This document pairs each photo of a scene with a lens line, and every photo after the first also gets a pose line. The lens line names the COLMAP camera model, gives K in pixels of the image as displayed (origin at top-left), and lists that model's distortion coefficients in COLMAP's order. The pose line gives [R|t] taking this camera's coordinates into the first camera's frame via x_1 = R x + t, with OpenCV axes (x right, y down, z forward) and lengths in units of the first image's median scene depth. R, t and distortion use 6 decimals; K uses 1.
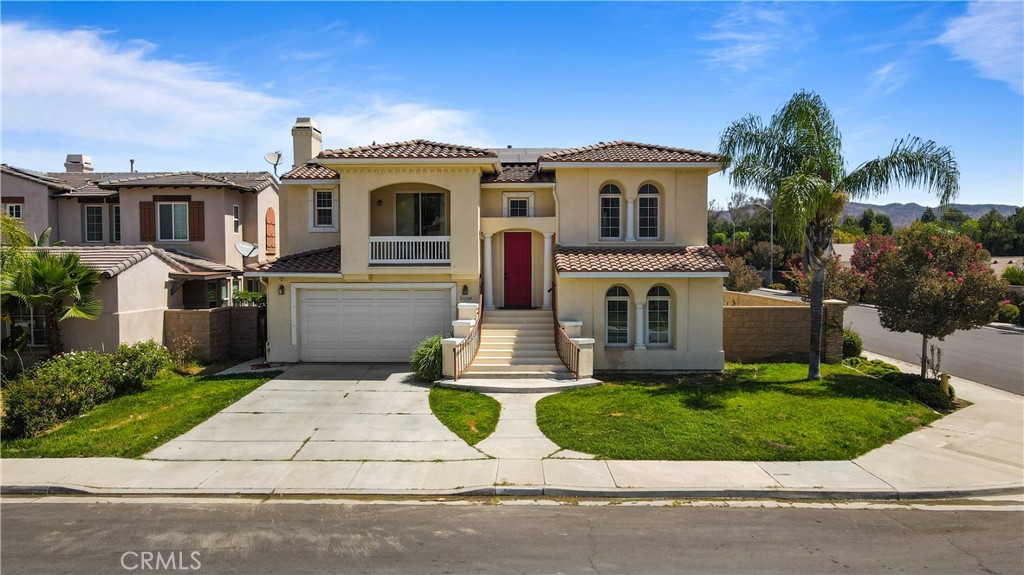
lens RADIAL K [[757.6, 0, 512.0], [0, 757.6, 287.5], [0, 0, 1]] dist [-0.005591, 0.047557]
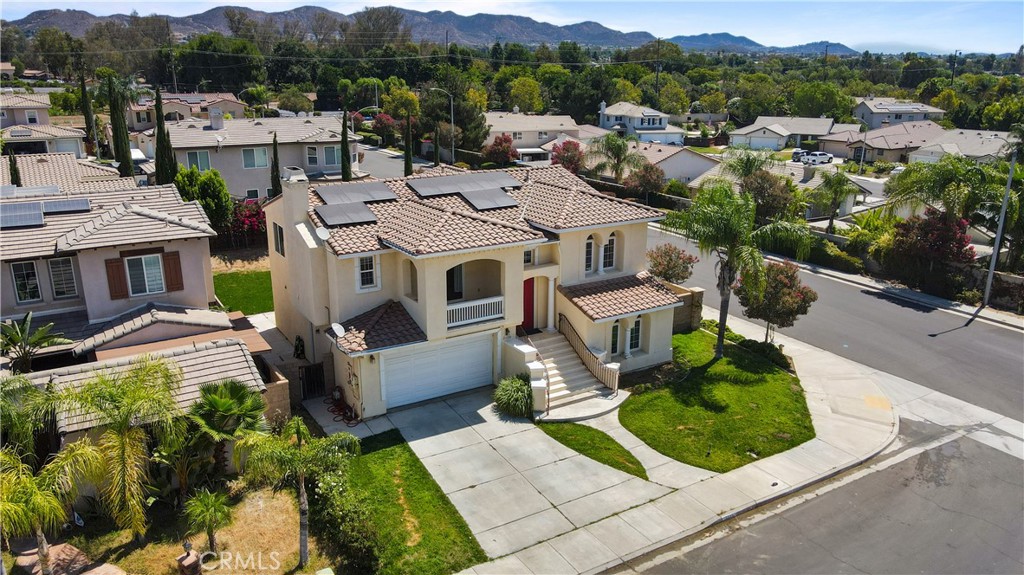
lens RADIAL K [[757.6, 0, 512.0], [0, 757.6, 287.5], [0, 0, 1]] dist [-0.005591, 0.047557]
pose [[0.843175, -0.145056, 0.517702, -0.720163], [0.011037, 0.967383, 0.253076, -0.400910], [-0.537527, -0.207674, 0.817274, -0.042634]]
